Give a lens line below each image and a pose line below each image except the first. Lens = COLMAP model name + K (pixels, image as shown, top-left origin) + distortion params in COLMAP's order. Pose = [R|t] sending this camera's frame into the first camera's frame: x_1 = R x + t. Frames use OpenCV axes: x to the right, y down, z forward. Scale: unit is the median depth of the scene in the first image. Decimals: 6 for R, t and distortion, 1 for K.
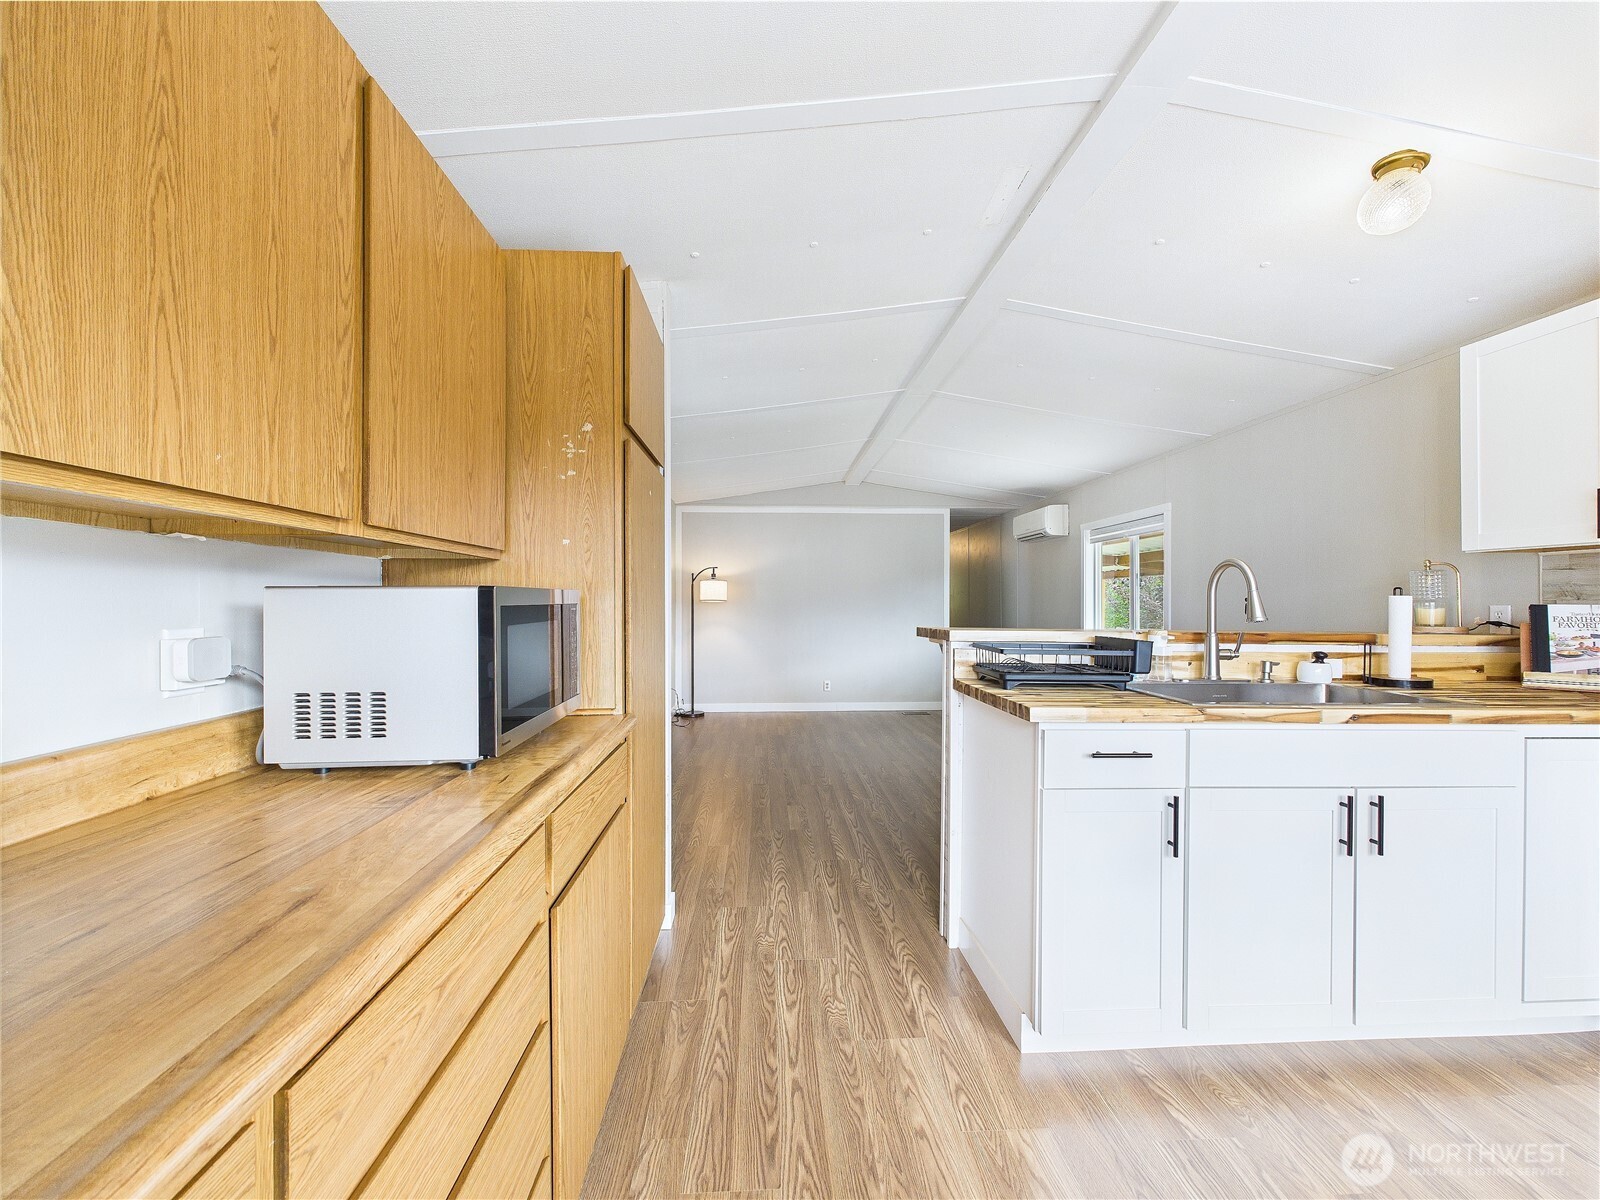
lens RADIAL K [[636.3, 0, 825.8], [0, 636.3, 599.4], [0, 0, 1]] dist [0.018968, 0.000102]
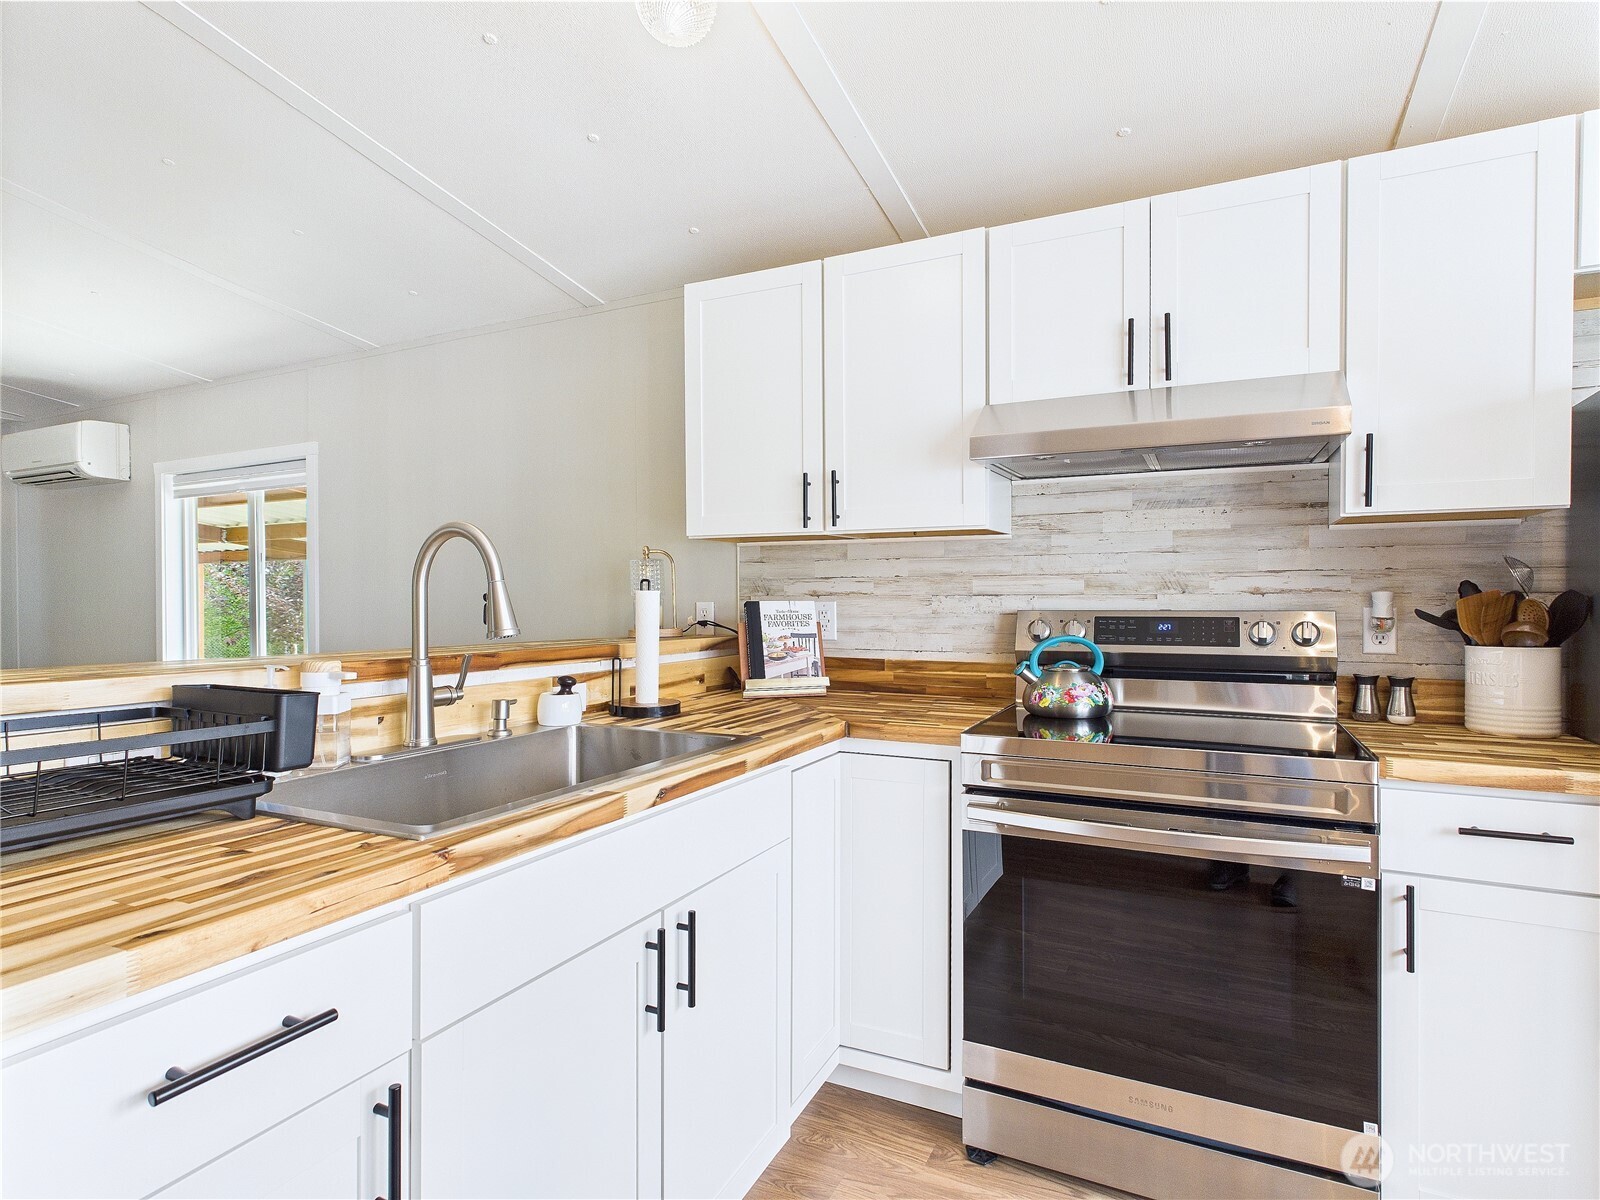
lens RADIAL K [[837.3, 0, 800.0], [0, 837.3, 600.0], [0, 0, 1]] dist [-0.005064, -0.001317]
pose [[0.513786, -0.007468, 0.857886, 0.163382], [0.002268, 0.999970, 0.007347, -0.001596], [-0.857915, -0.001829, 0.513788, 0.364816]]
